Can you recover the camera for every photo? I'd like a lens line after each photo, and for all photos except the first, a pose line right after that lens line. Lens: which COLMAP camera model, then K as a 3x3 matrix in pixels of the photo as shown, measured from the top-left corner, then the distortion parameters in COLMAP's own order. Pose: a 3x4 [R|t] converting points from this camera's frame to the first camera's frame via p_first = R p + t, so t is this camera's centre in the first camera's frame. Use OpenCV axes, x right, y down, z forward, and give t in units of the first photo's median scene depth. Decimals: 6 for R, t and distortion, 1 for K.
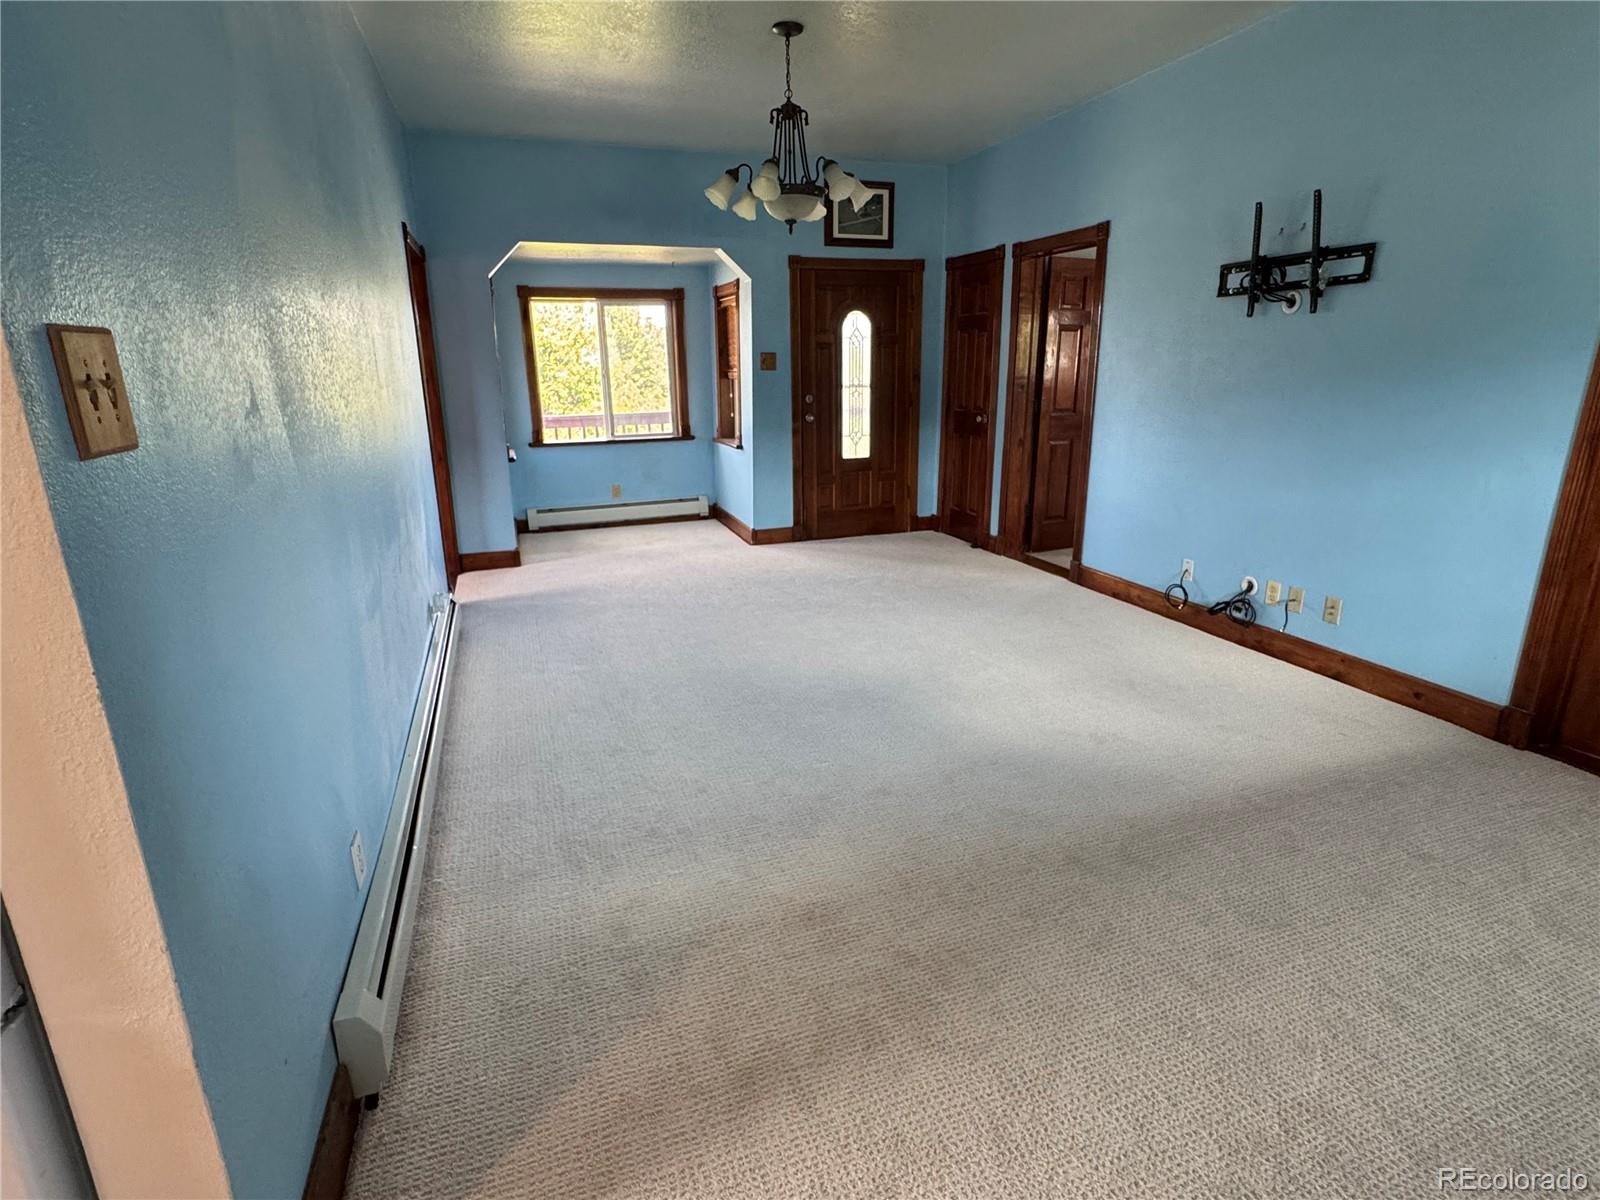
lens RADIAL K [[801.5, 0, 800.0], [0, 801.5, 600.0], [0, 0, 1]] dist [-0.001956, 0.000377]
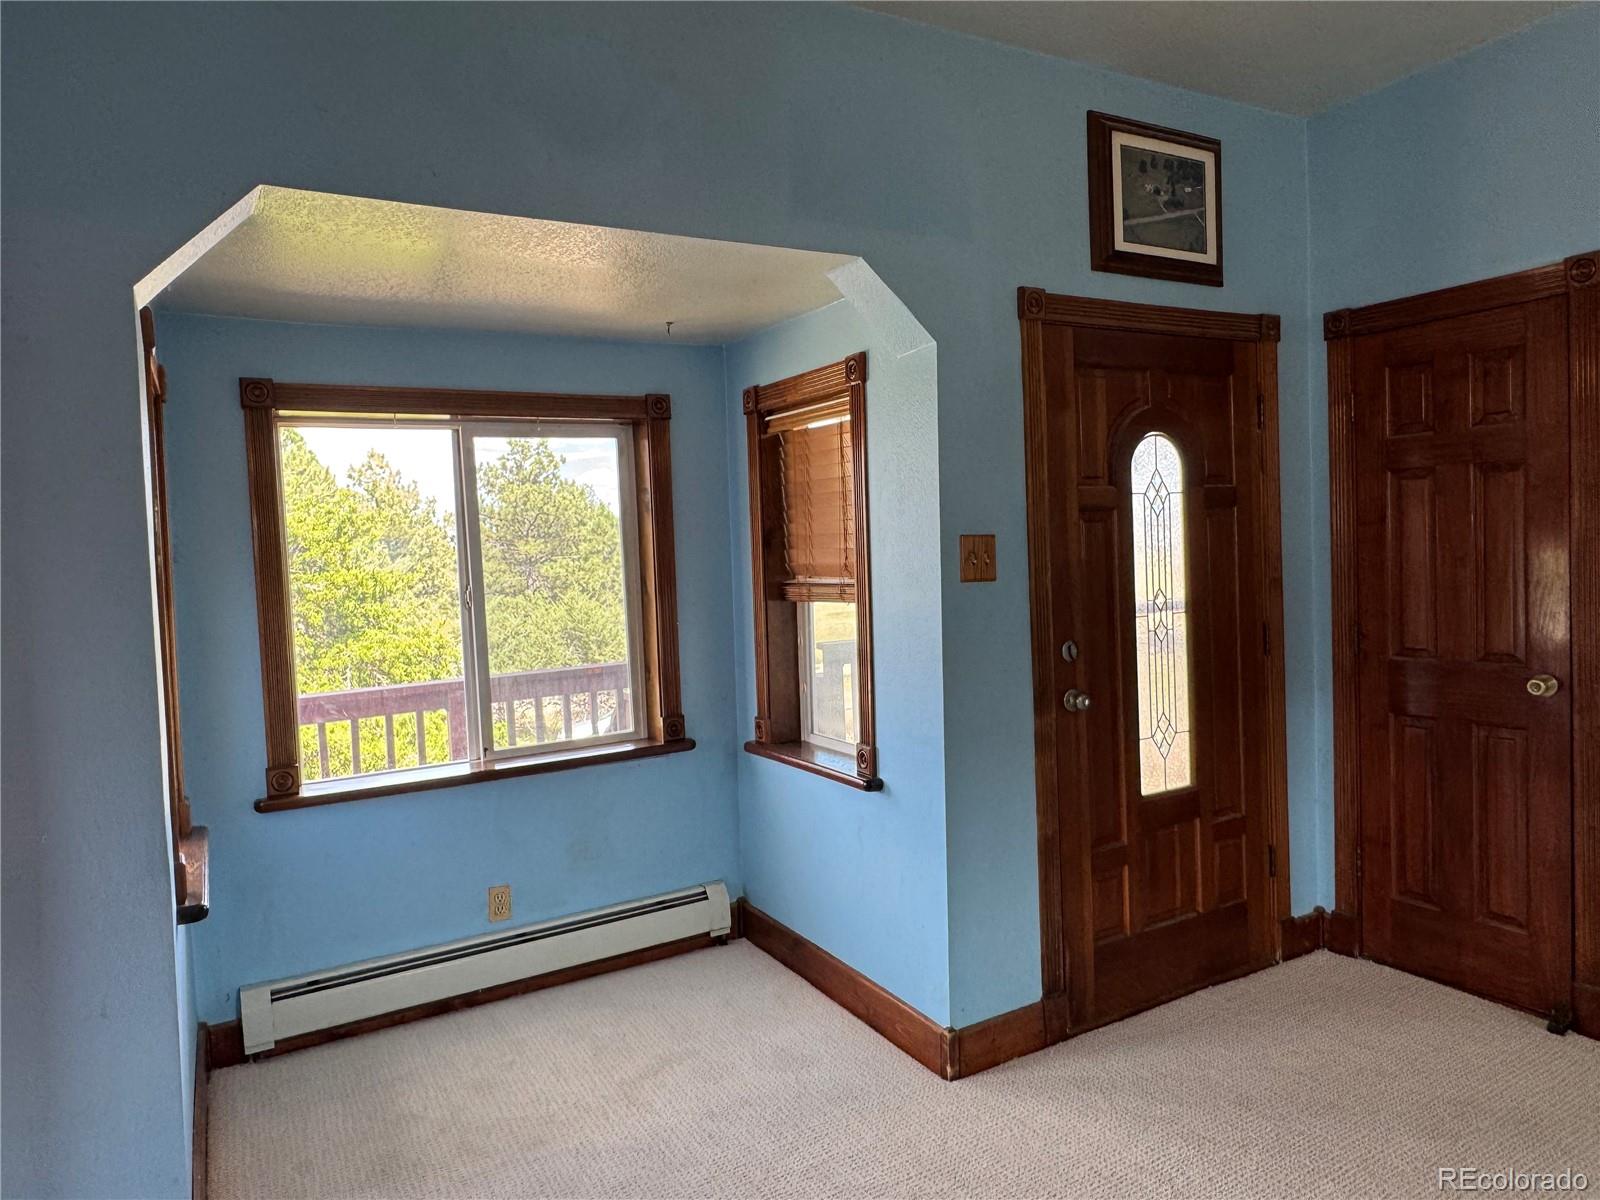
lens RADIAL K [[1038.5, 0, 800.0], [0, 1038.5, 600.0], [0, 0, 1]] dist [-0.002608, -0.000995]
pose [[0.984369, -0.037502, 0.172081, -0.182060], [0.077536, 0.969564, -0.232238, -0.160457], [-0.158134, 0.241950, 0.957316, 0.516205]]
